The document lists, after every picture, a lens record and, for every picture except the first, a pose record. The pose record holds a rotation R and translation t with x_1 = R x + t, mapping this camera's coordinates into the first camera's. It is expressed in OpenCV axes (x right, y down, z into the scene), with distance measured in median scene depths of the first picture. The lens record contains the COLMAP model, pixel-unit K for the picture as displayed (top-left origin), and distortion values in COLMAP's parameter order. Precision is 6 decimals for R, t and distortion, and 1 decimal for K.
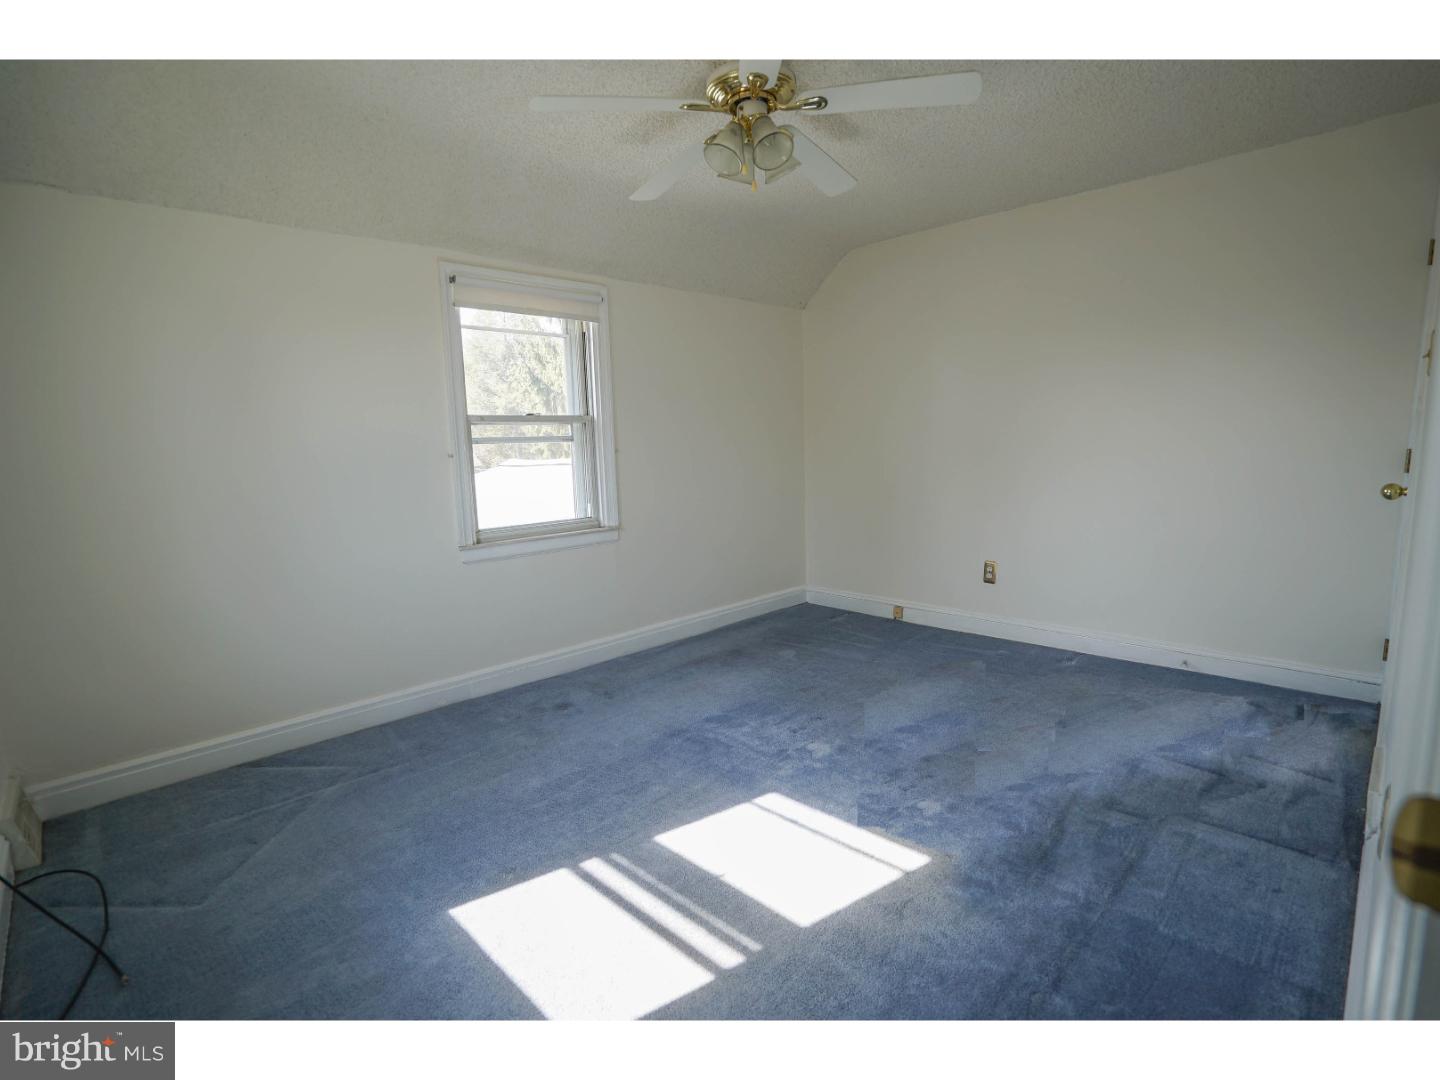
lens RADIAL K [[678.2, 0, 713.2], [0, 678.2, 537.3], [0, 0, 1]] dist [-0.029149, 0.008234]
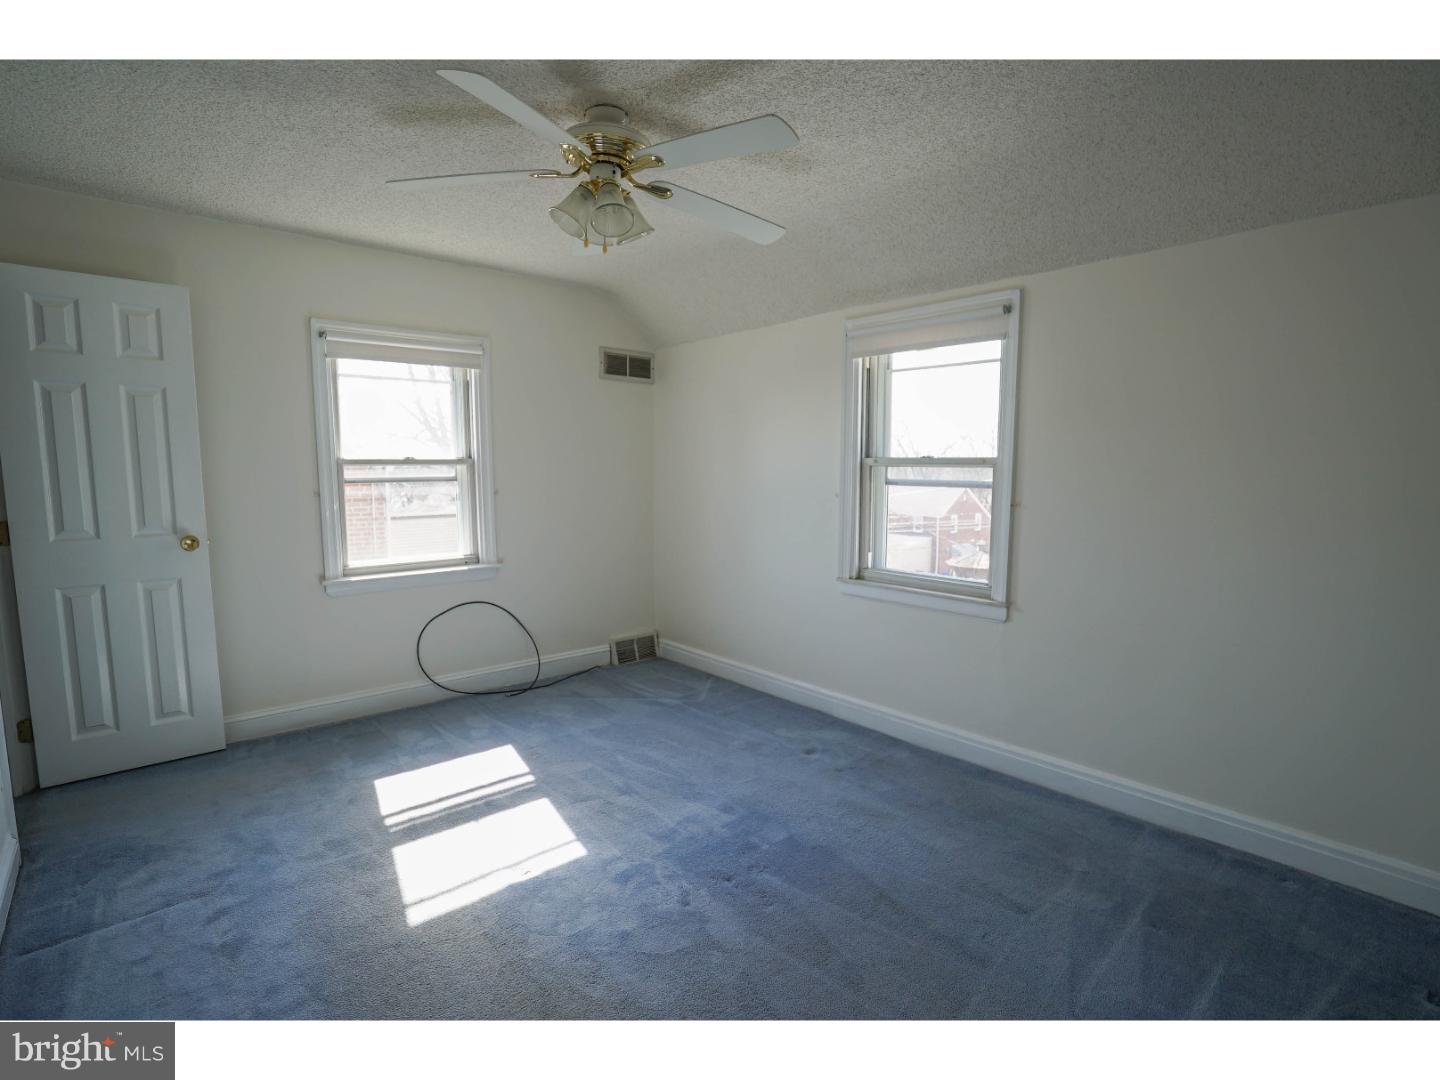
lens RADIAL K [[678.2, 0, 714.3], [0, 678.2, 537.7], [0, 0, 1]] dist [-0.029149, 0.008234]
pose [[-0.024560, 0.137226, -0.990235, 0.722427], [-0.138274, 0.980547, 0.139313, -0.177323], [0.990089, 0.140345, -0.005108, 0.803306]]
